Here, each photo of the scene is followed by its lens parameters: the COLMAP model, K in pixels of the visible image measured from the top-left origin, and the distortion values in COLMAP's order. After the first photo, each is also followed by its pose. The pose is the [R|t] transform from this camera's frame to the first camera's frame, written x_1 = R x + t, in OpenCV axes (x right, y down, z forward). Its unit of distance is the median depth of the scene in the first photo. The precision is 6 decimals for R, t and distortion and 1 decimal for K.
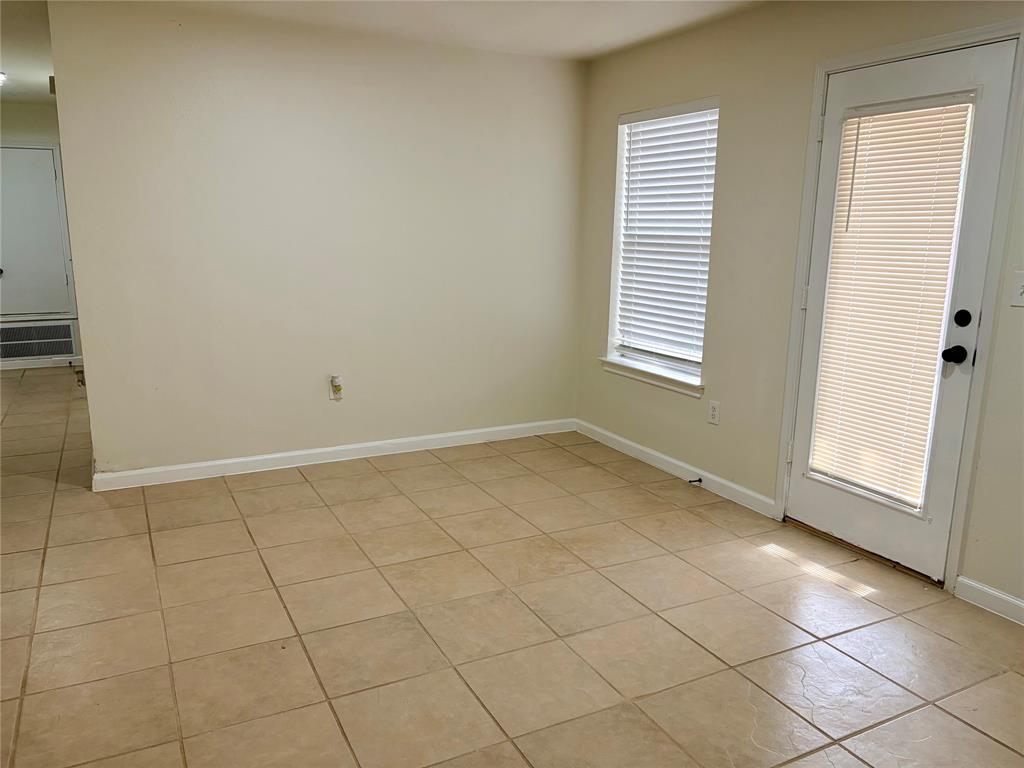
lens RADIAL K [[778.3, 0, 511.5], [0, 778.3, 389.9], [0, 0, 1]] dist [0.060061, -0.063044]
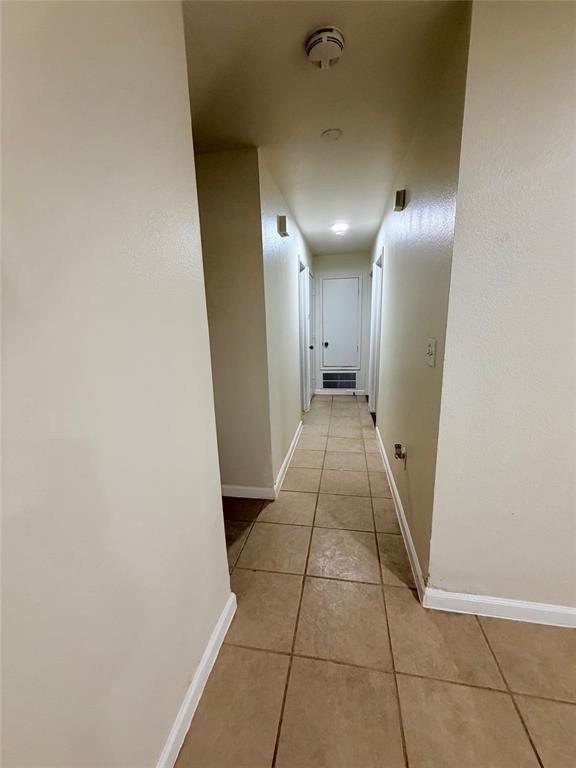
lens RADIAL K [[308.4, 0, 286.5], [0, 308.4, 382.0], [0, 0, 1]] dist [0.001709, 0.000129]
pose [[0.788496, 0.086812, -0.608883, -0.497878], [-0.089332, 0.995655, 0.026272, -0.133514], [0.608518, 0.033677, 0.792825, 0.663989]]
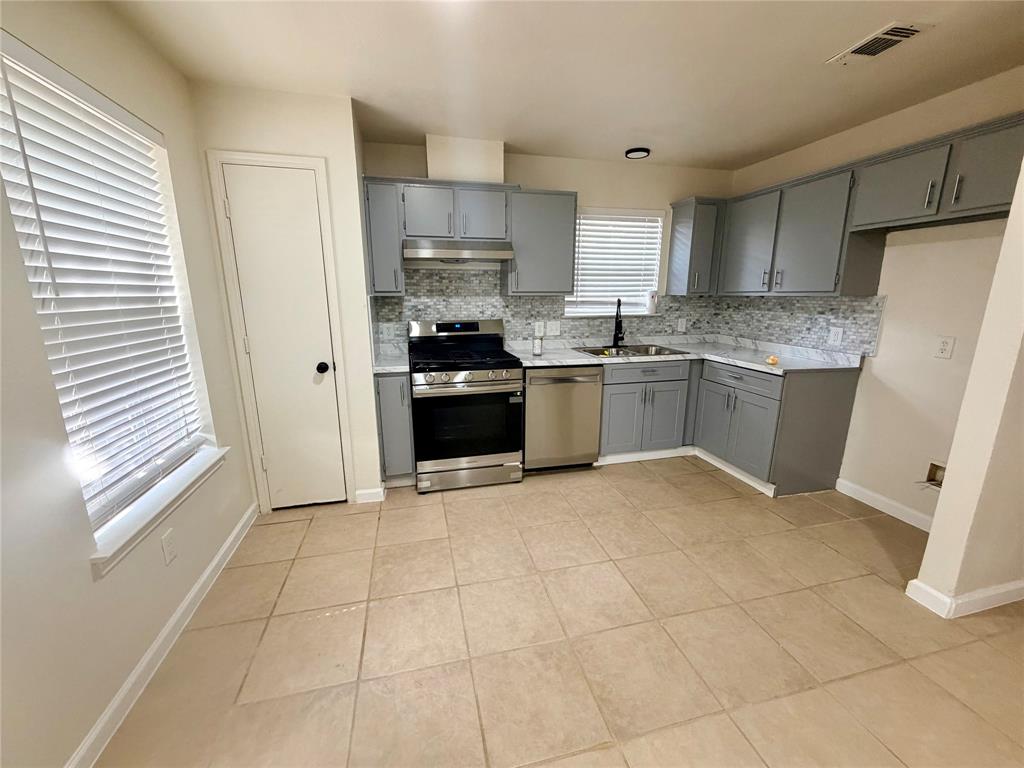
lens RADIAL K [[411.1, 0, 510.2], [0, 411.1, 383.2], [0, 0, 1]] dist [0.001709, 0.000129]
pose [[-0.972938, -0.063915, 0.222050, 0.130501], [0.035588, 0.908067, 0.417310, -0.179998], [-0.228308, 0.413920, -0.881218, 0.870030]]
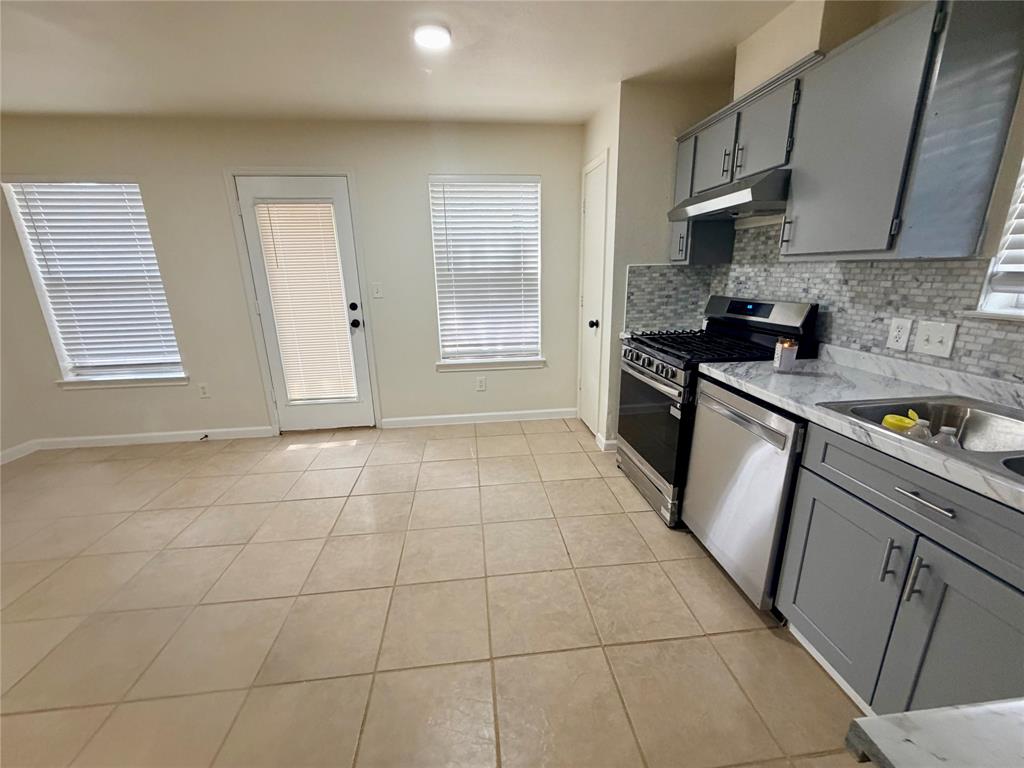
lens RADIAL K [[411.1, 0, 512.1], [0, 411.1, 382.4], [0, 0, 1]] dist [0.001709, 0.000129]
pose [[0.355077, -0.265553, 0.896327, -0.285295], [0.217956, 0.955898, 0.196859, -0.015768], [-0.909074, 0.125460, 0.397296, 0.145582]]
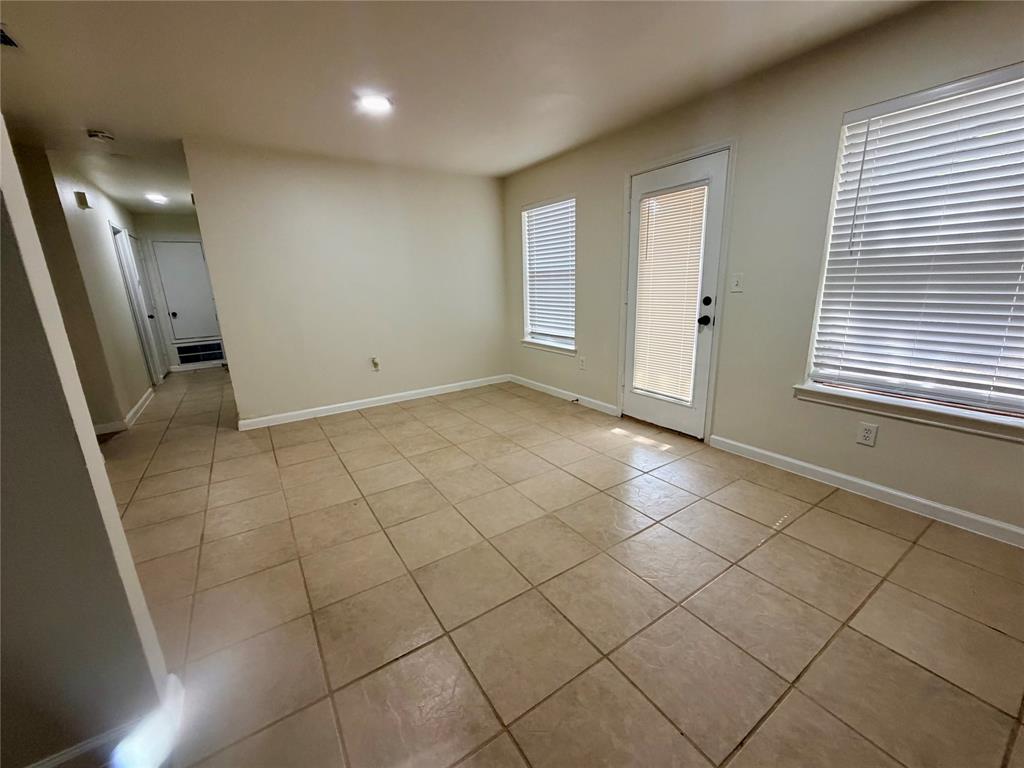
lens RADIAL K [[411.1, 0, 512.8], [0, 411.1, 384.6], [0, 0, 1]] dist [0.001709, 0.000129]
pose [[0.993233, -0.070968, 0.091934, -0.002451], [0.067255, 0.996814, 0.042886, 0.030210], [-0.094685, -0.036413, 0.994841, 0.035914]]
